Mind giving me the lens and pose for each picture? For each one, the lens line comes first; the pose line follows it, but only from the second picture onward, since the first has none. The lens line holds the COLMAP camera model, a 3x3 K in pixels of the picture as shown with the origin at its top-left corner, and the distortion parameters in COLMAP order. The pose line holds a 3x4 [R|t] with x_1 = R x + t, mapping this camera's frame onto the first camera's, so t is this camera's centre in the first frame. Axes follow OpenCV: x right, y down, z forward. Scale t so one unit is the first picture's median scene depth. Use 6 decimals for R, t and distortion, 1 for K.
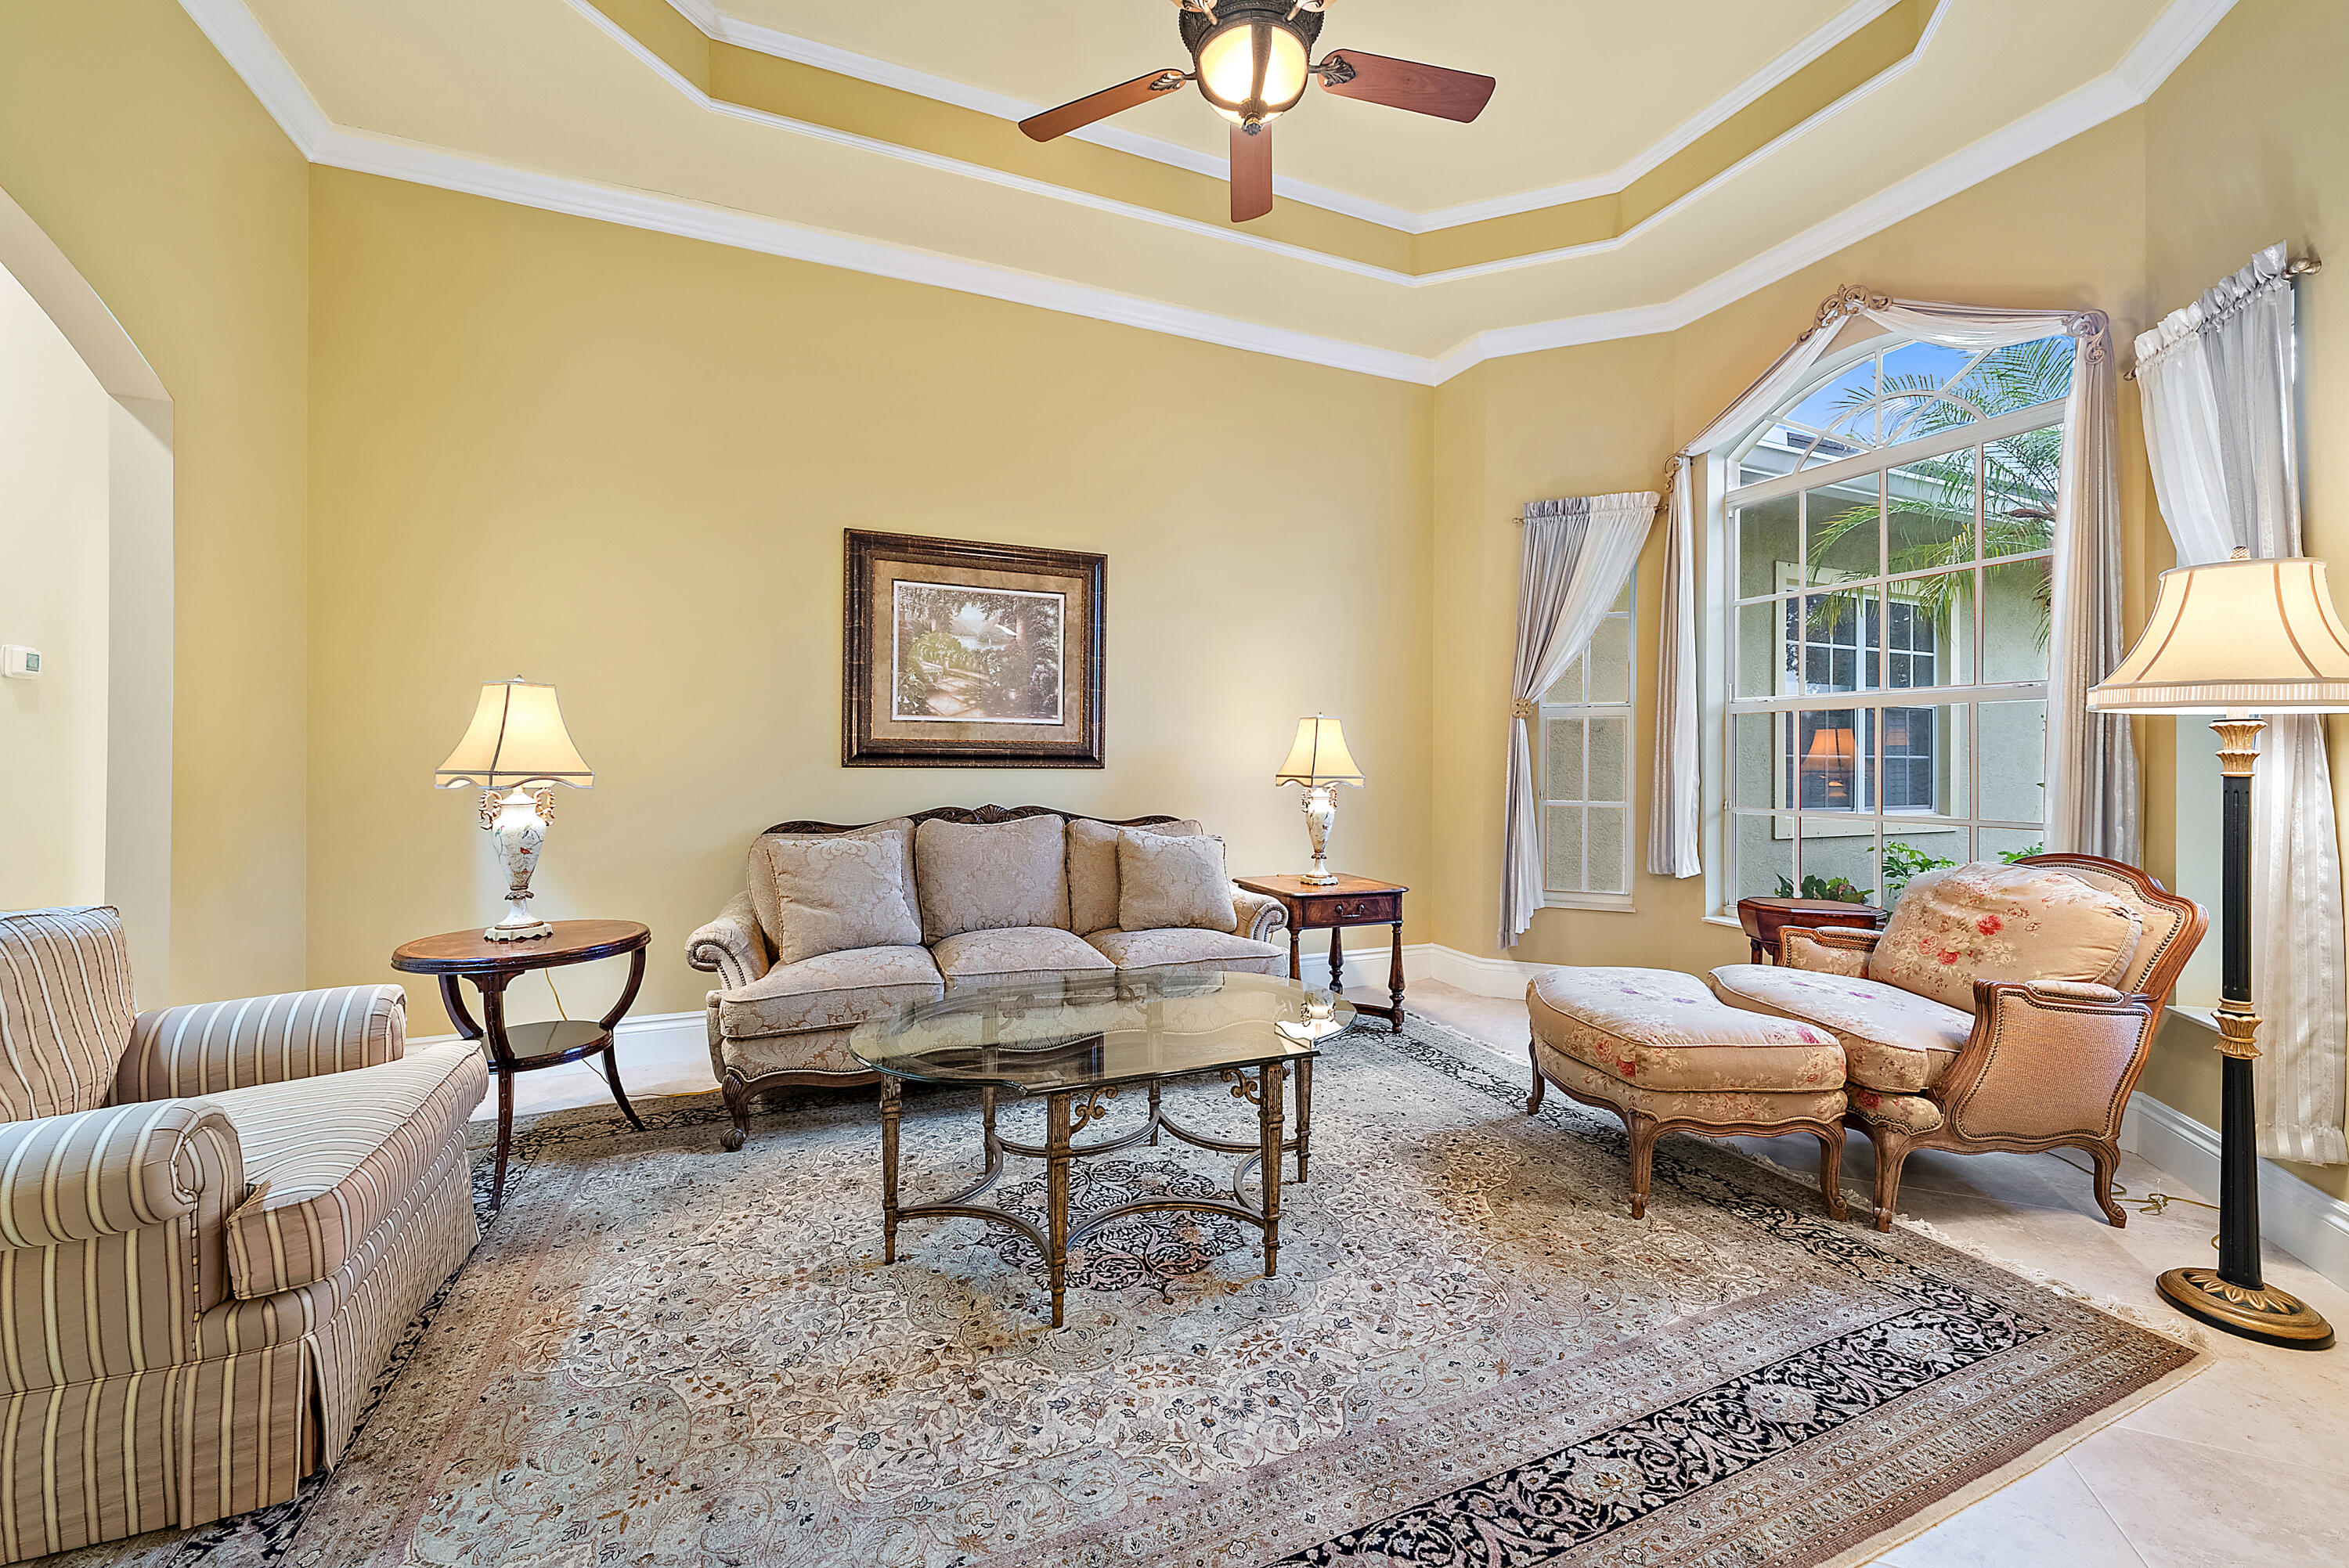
lens RADIAL K [[907.5, 0, 1170.5], [0, 907.5, 754.4], [0, 0, 1]] dist [-0.000690, -0.000141]
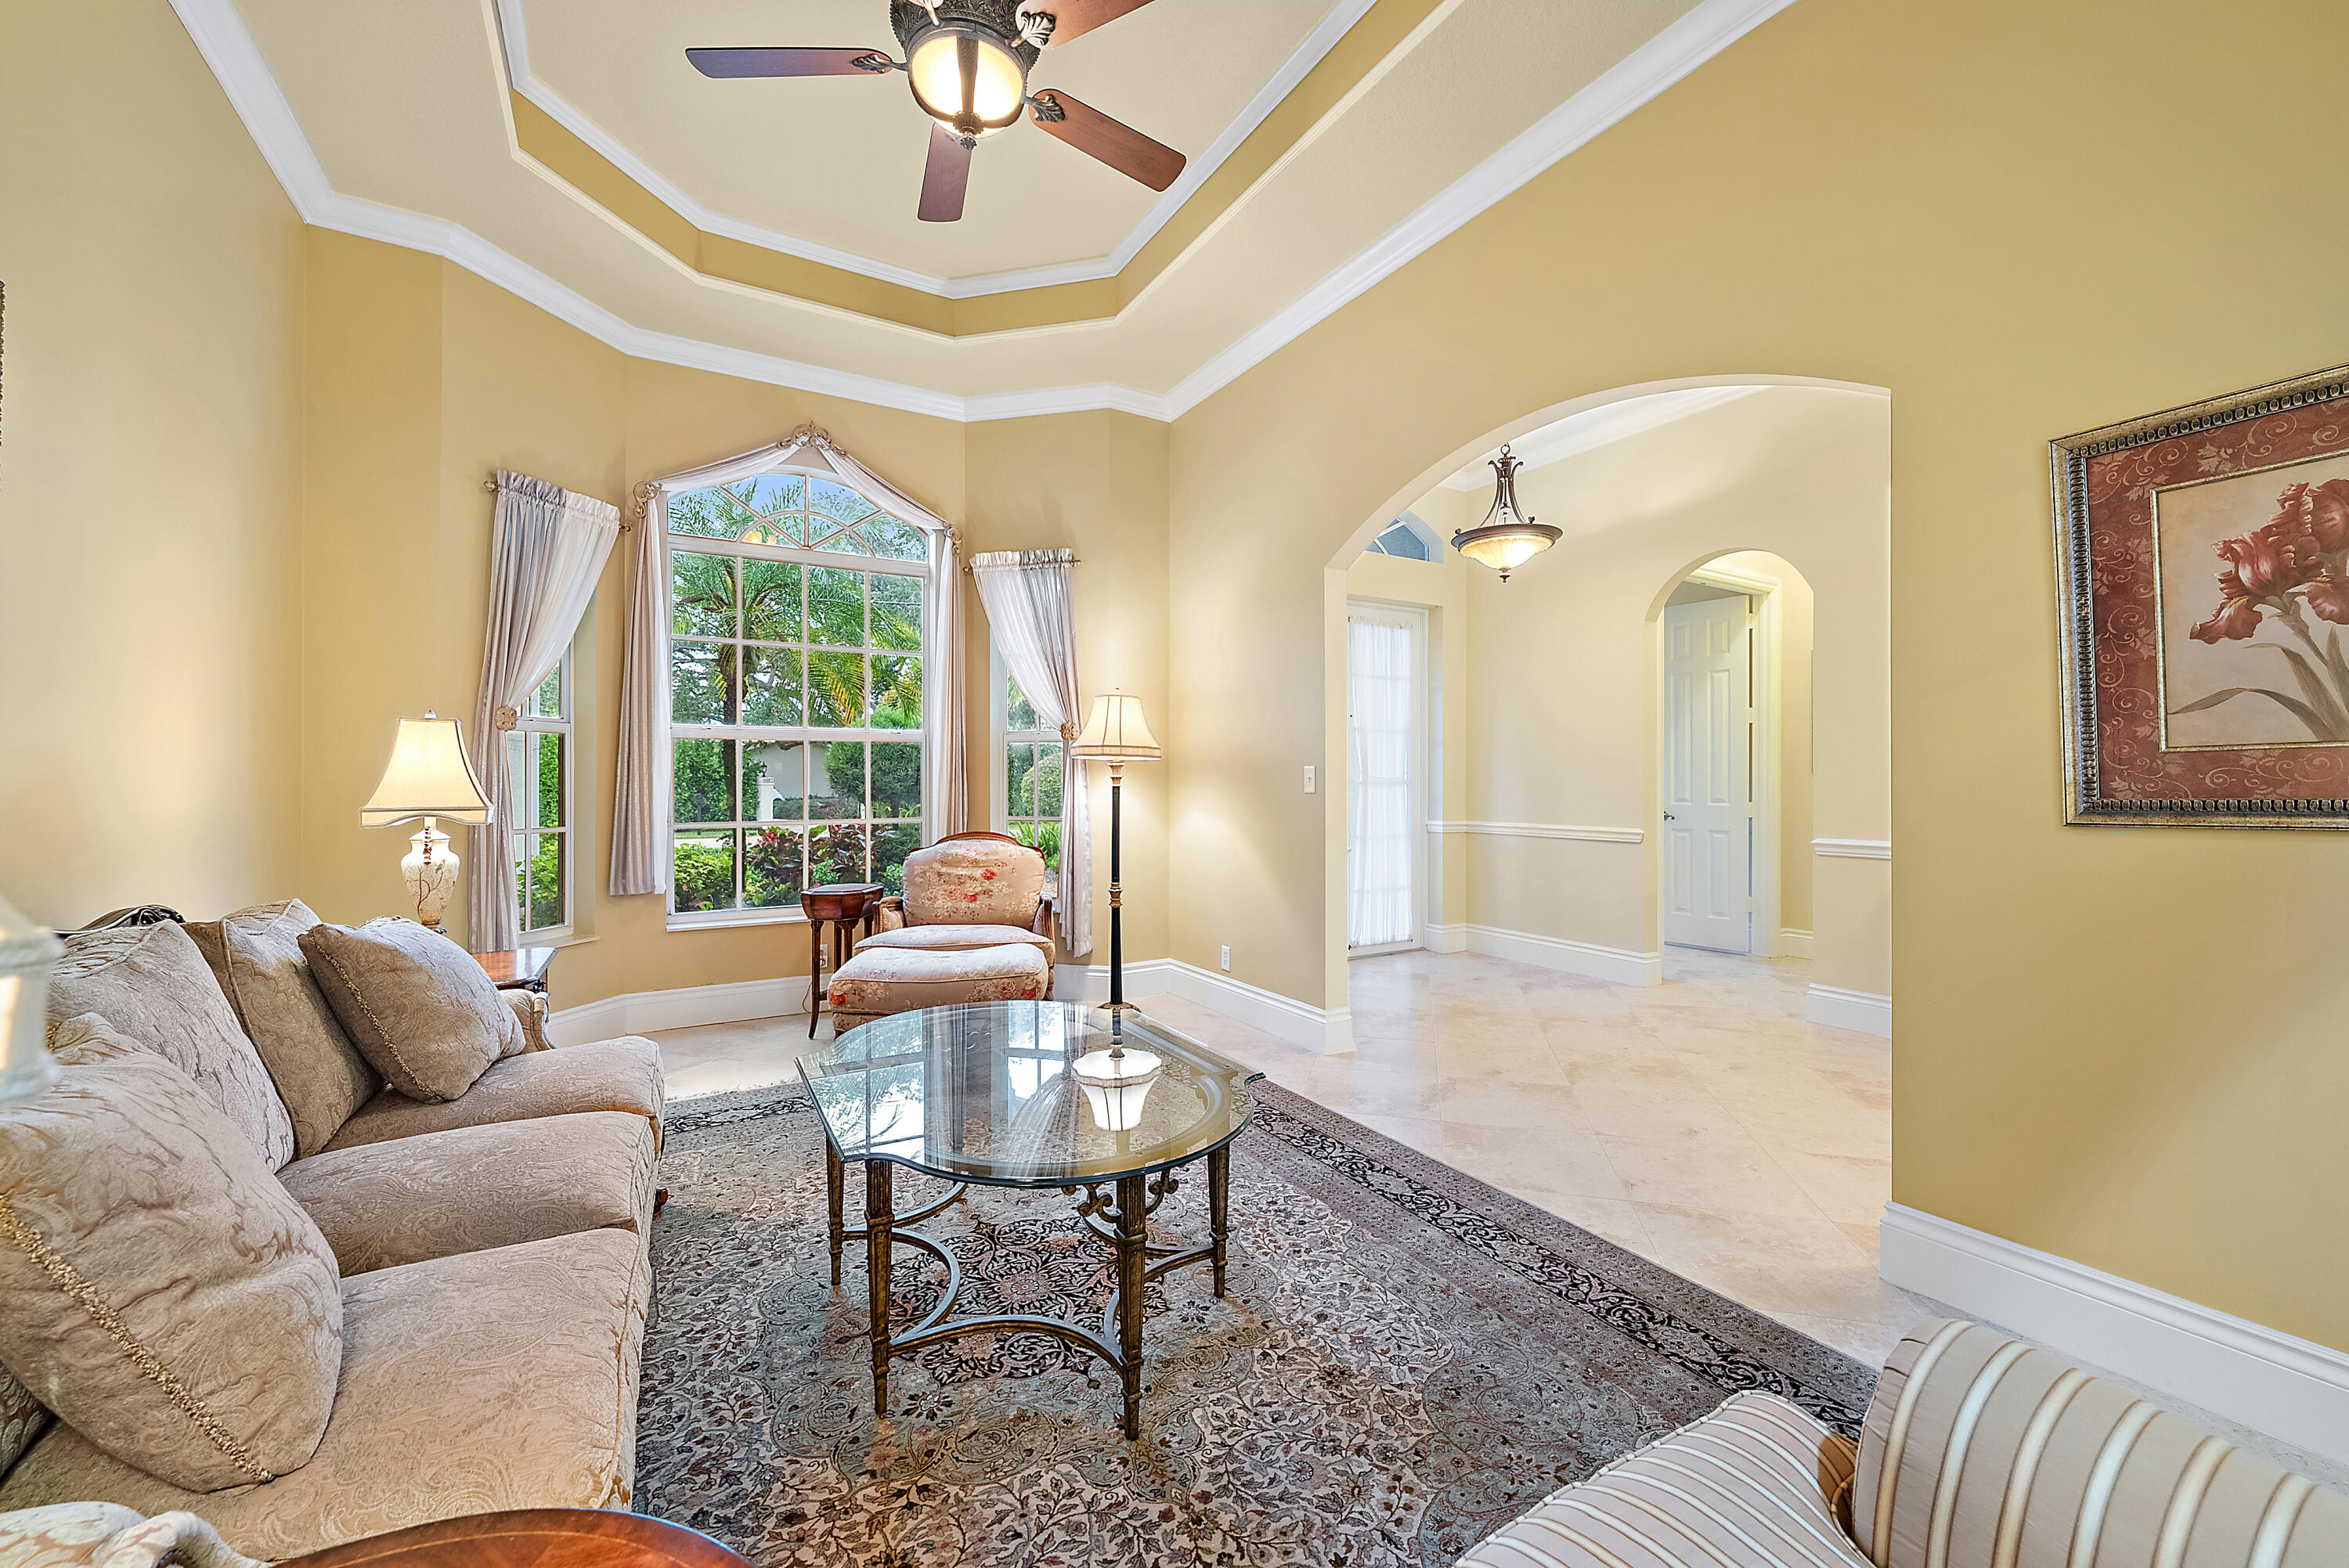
lens RADIAL K [[924.2, 0, 1182.1], [0, 924.2, 771.9], [0, 0, 1]] dist [-0.001628, -0.000081]
pose [[-0.142675, 0.003493, 0.989763, -1.109840], [-0.003336, 0.999986, -0.004009, -0.003705], [-0.989764, -0.003874, -0.142662, 1.085185]]
